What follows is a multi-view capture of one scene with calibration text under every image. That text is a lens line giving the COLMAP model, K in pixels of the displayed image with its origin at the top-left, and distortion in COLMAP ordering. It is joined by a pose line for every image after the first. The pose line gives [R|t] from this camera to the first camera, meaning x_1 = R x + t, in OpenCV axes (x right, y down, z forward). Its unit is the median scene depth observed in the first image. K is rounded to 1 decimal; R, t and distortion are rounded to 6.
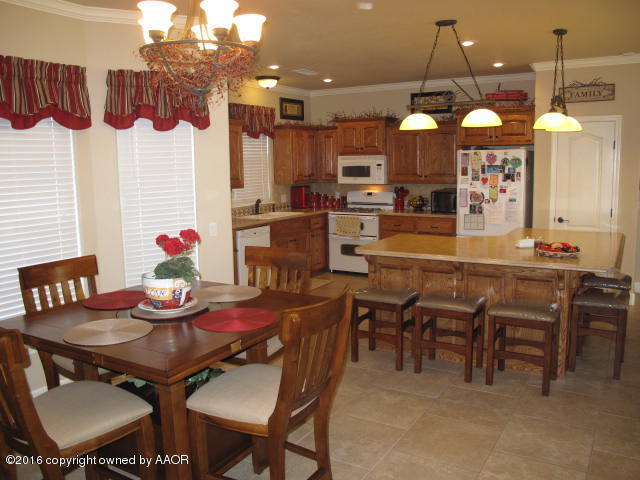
lens RADIAL K [[533.7, 0, 320.0], [0, 533.7, 240.0], [0, 0, 1]] dist [-0.153246, 0.107047]
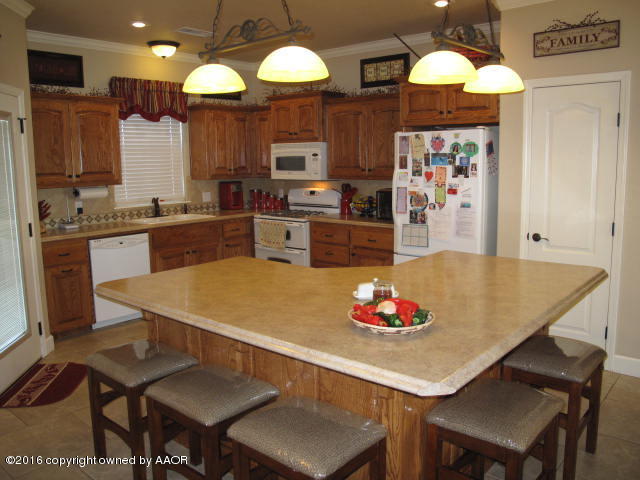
lens RADIAL K [[533.7, 0, 320.0], [0, 533.7, 240.0], [0, 0, 1]] dist [-0.153246, 0.107047]
pose [[0.987251, 0.028299, -0.156636, 0.273725], [-0.026800, 0.999573, 0.011678, -0.032701], [0.156900, -0.007332, 0.987587, 0.284795]]
